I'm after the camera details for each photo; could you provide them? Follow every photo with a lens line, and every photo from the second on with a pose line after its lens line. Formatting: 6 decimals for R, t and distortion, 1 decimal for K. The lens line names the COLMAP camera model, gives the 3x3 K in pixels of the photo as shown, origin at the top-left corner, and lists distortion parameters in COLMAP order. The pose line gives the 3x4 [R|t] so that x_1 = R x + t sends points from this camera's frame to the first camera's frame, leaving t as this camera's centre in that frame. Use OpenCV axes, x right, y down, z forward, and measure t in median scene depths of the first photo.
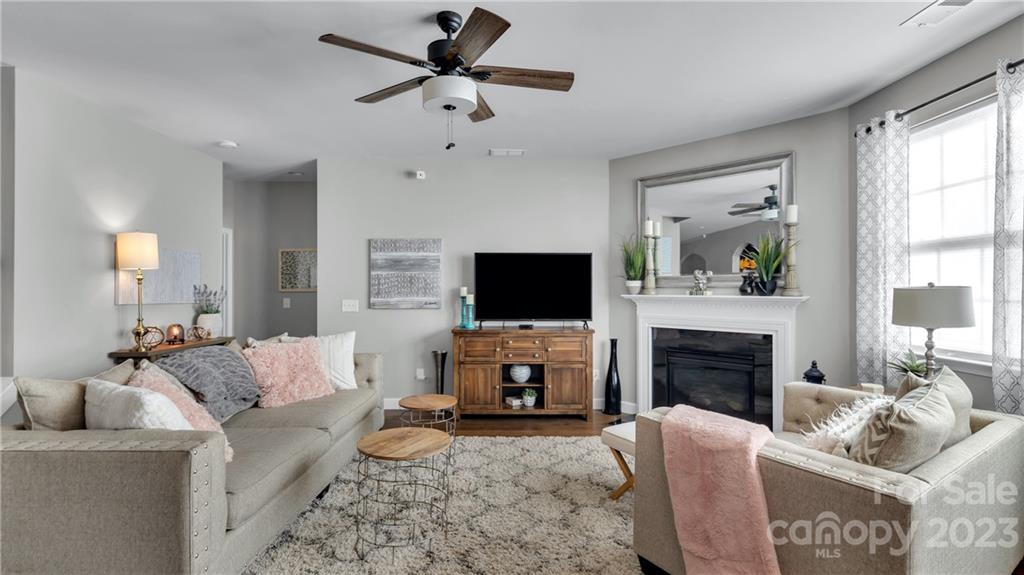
lens RADIAL K [[462.2, 0, 522.0], [0, 462.2, 287.2], [0, 0, 1]] dist [-0.002555, 0.000750]
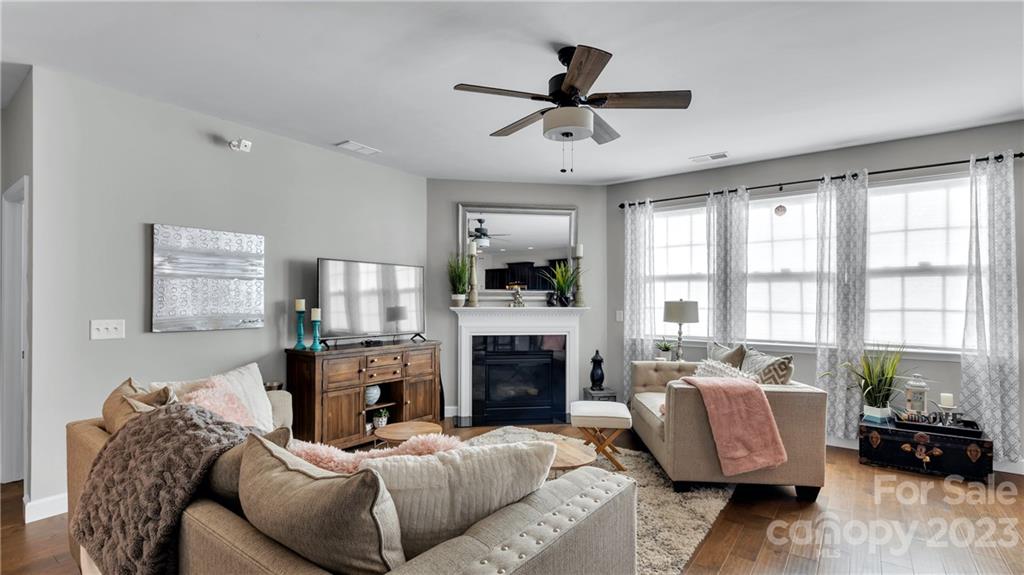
lens RADIAL K [[462.2, 0, 515.7], [0, 462.2, 297.7], [0, 0, 1]] dist [-0.002555, 0.000750]
pose [[0.617871, 0.007993, 0.786239, -0.568217], [-0.004800, 0.999968, -0.006394, 0.000263], [-0.786265, 0.000176, 0.617890, 0.223177]]
